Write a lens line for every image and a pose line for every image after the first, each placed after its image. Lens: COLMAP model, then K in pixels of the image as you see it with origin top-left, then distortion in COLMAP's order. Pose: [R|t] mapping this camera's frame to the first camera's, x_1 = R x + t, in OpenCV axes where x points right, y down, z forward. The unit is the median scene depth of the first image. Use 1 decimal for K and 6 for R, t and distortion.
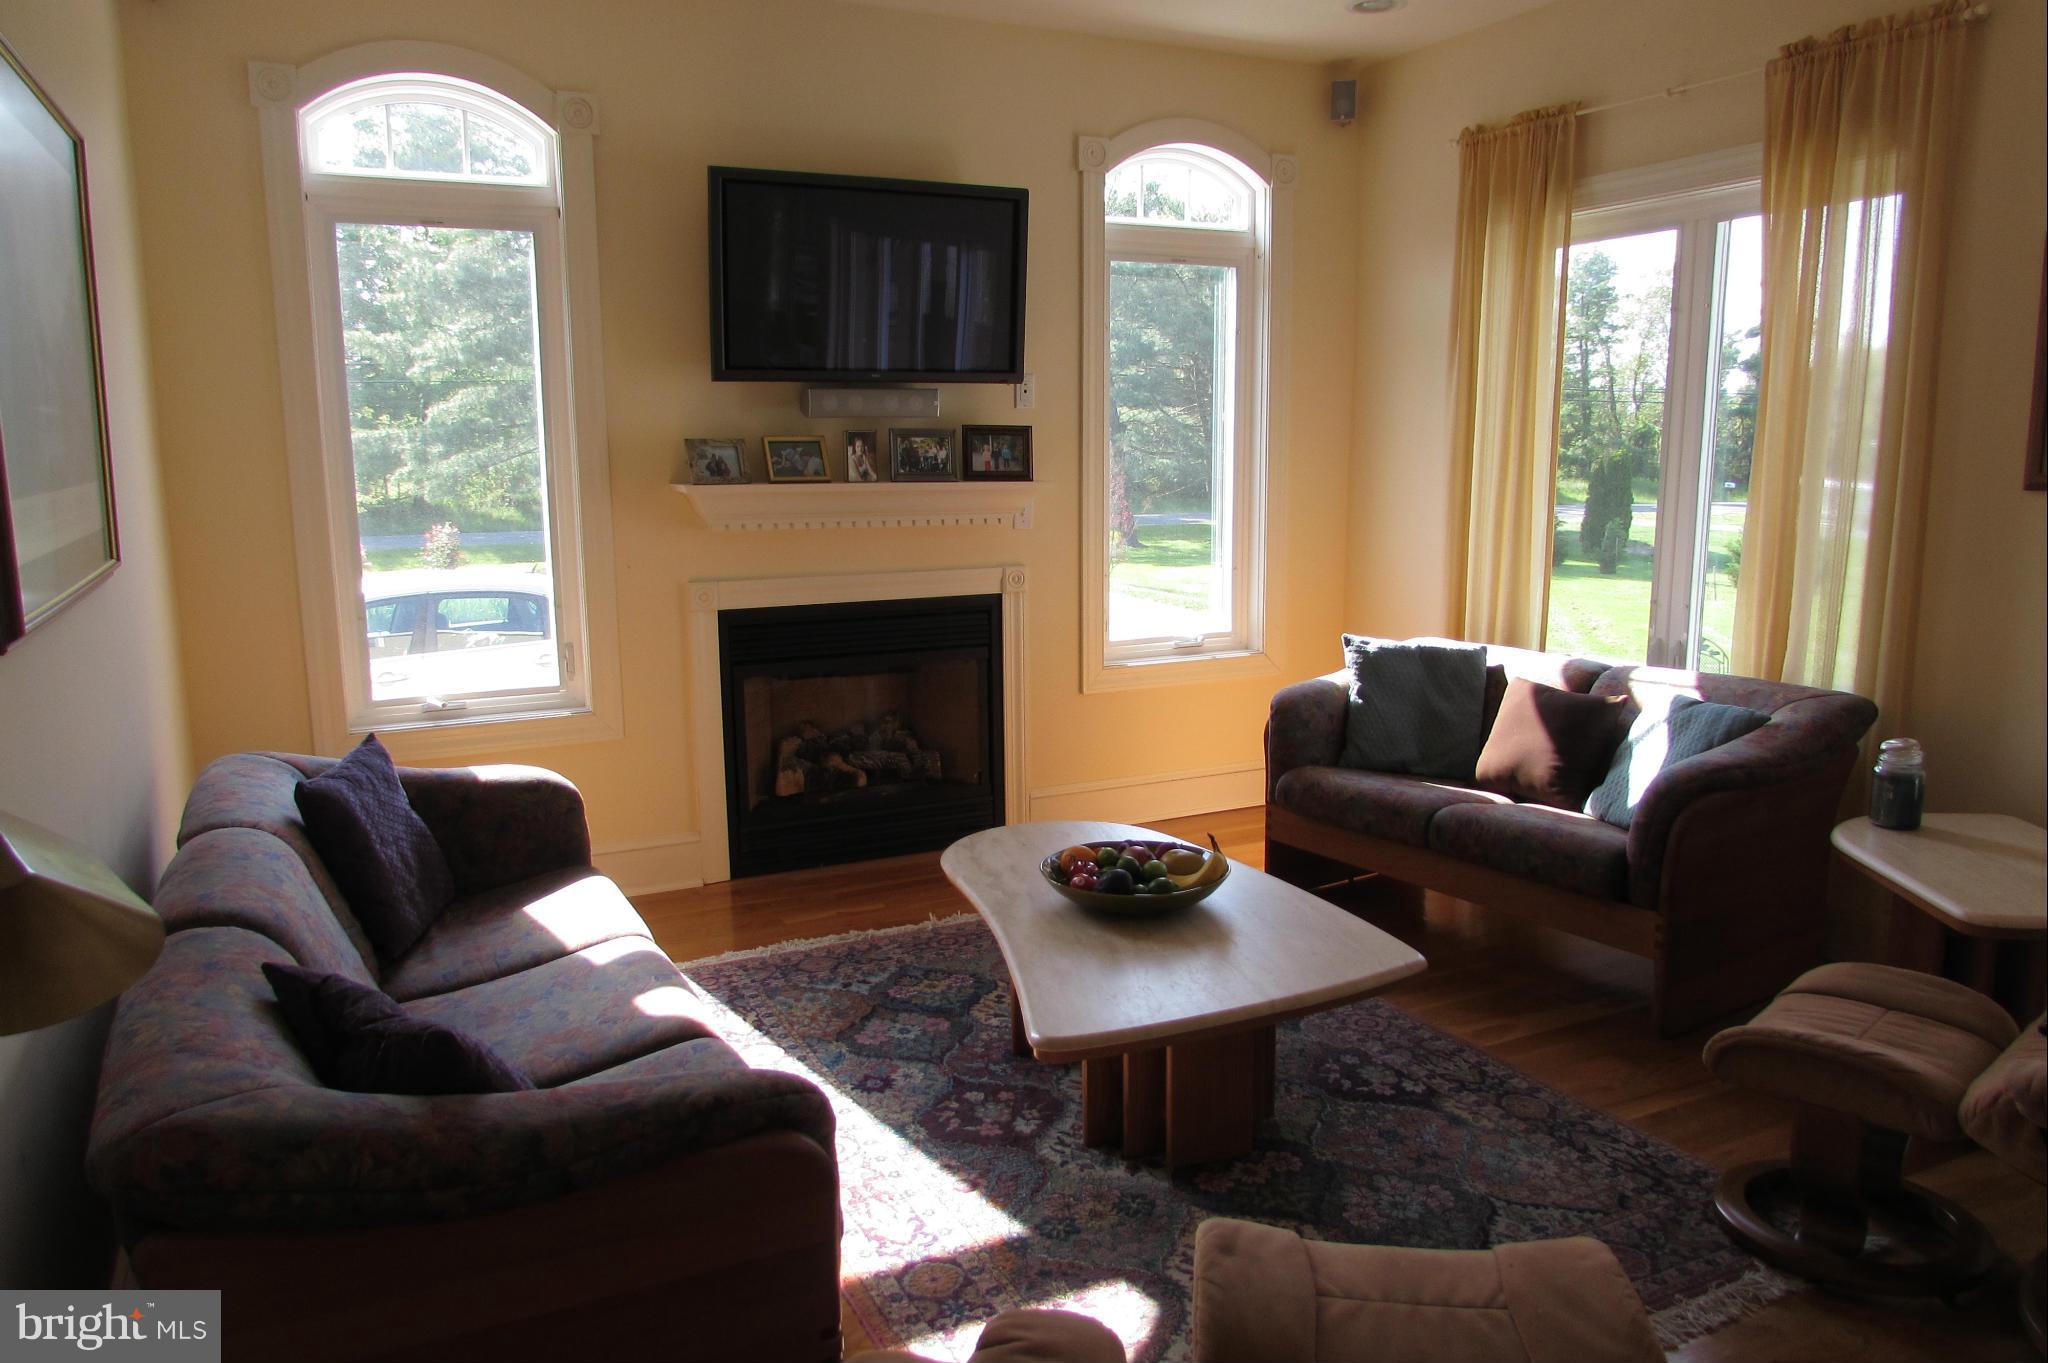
lens RADIAL K [[1451.8, 0, 1024.0], [0, 1451.8, 681.5], [0, 0, 1]] dist [-0.025275, 0.008090]
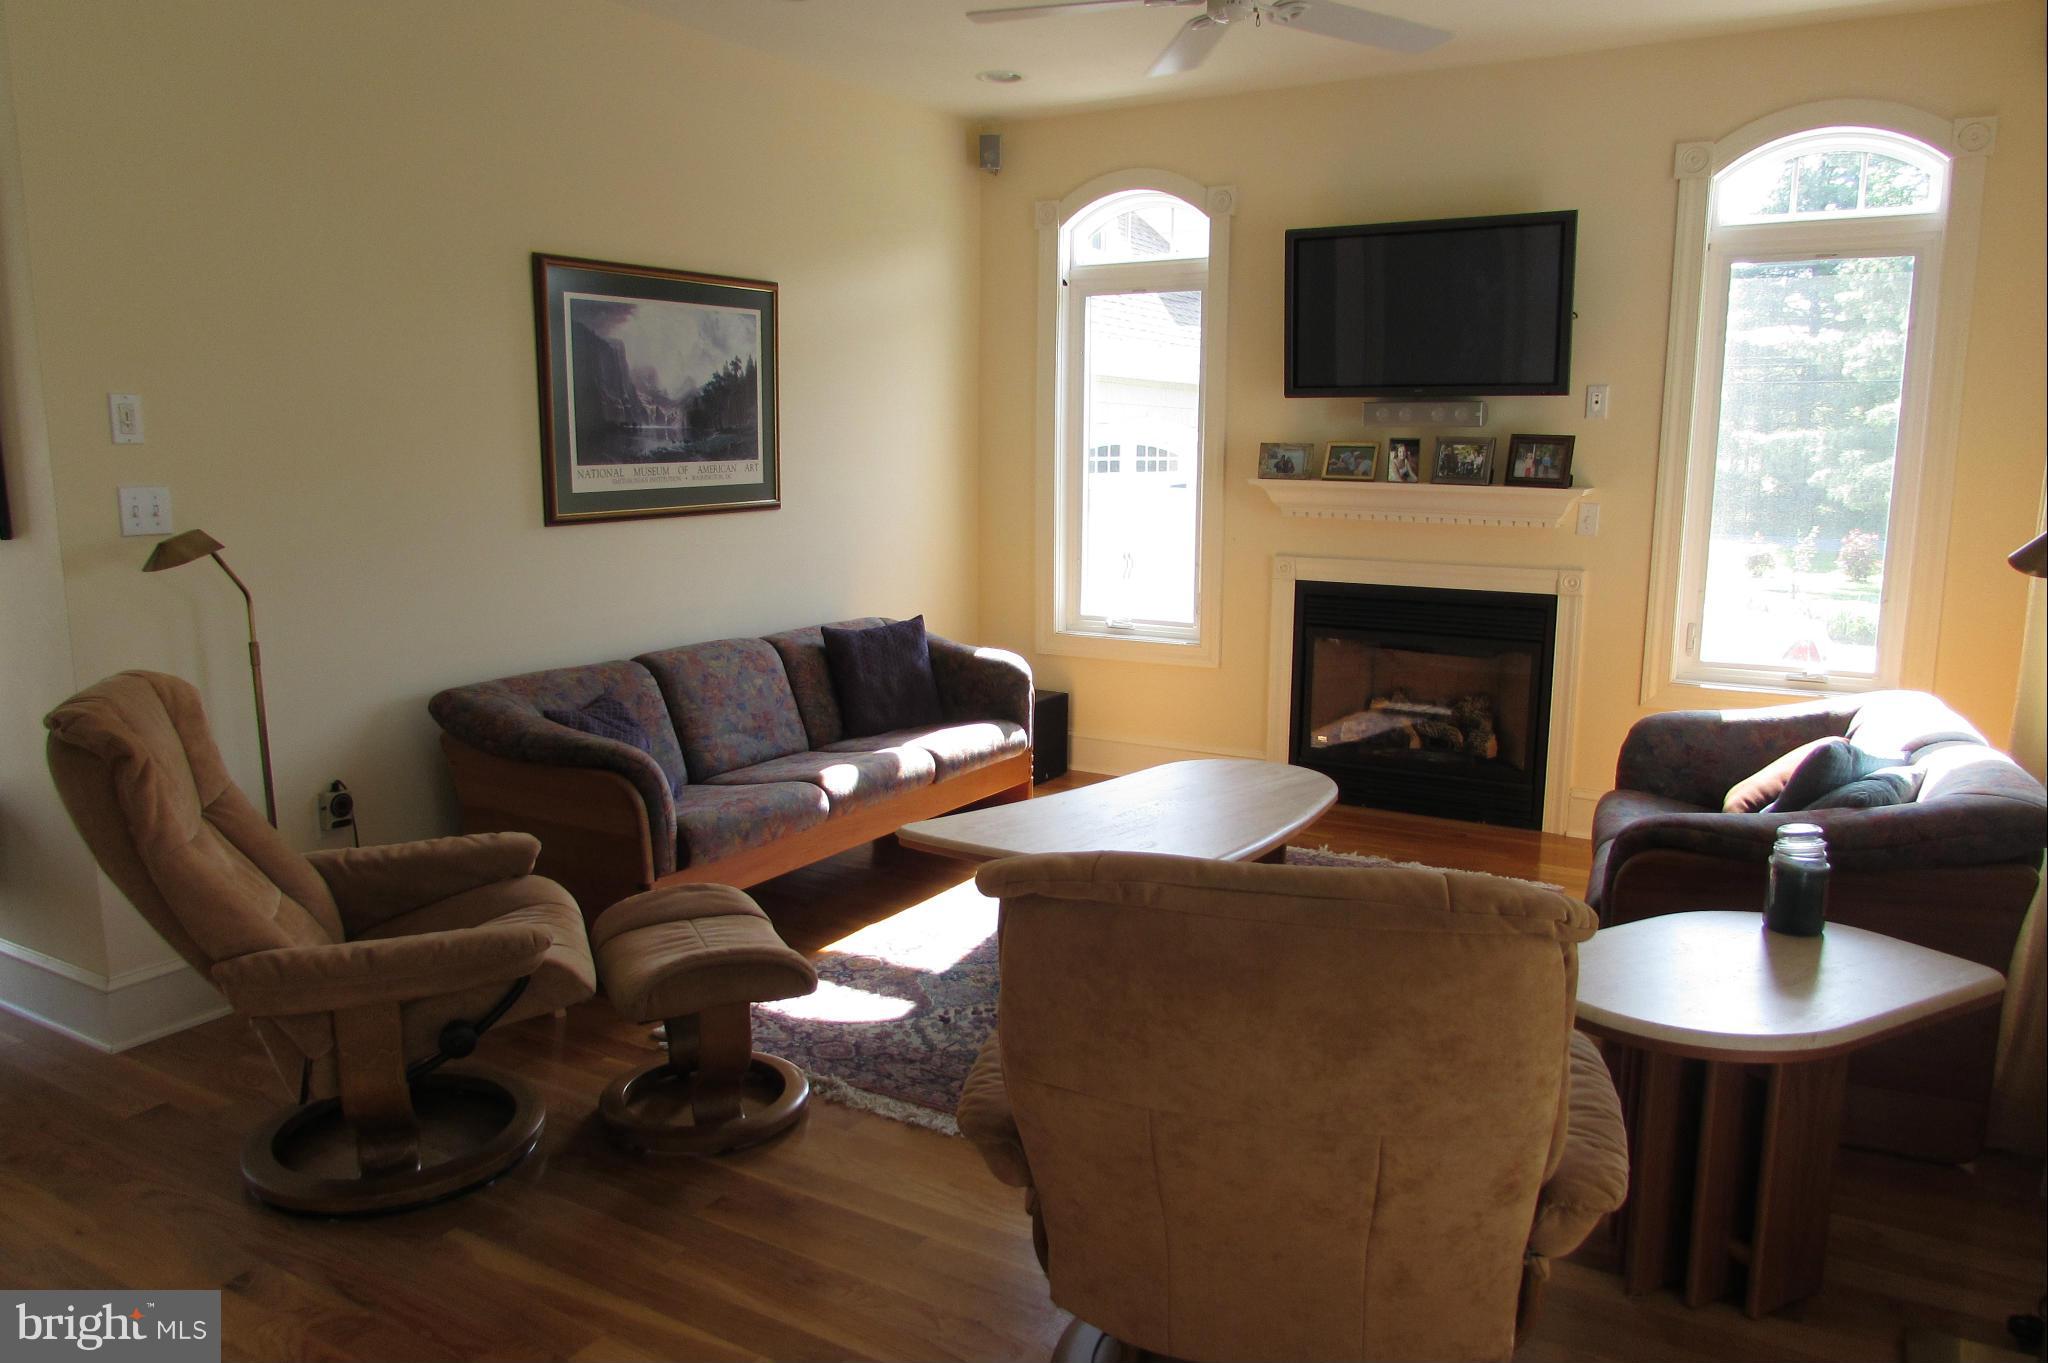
lens RADIAL K [[1408.9, 0, 1024.0], [0, 1408.9, 681.5], [0, 0, 1]] dist [-0.027818, 0.002549]
pose [[0.548949, 0.151637, -0.821986, 0.664384], [-0.147372, 0.985559, 0.083392, -0.028759], [0.822761, 0.075360, 0.563369, 0.124421]]
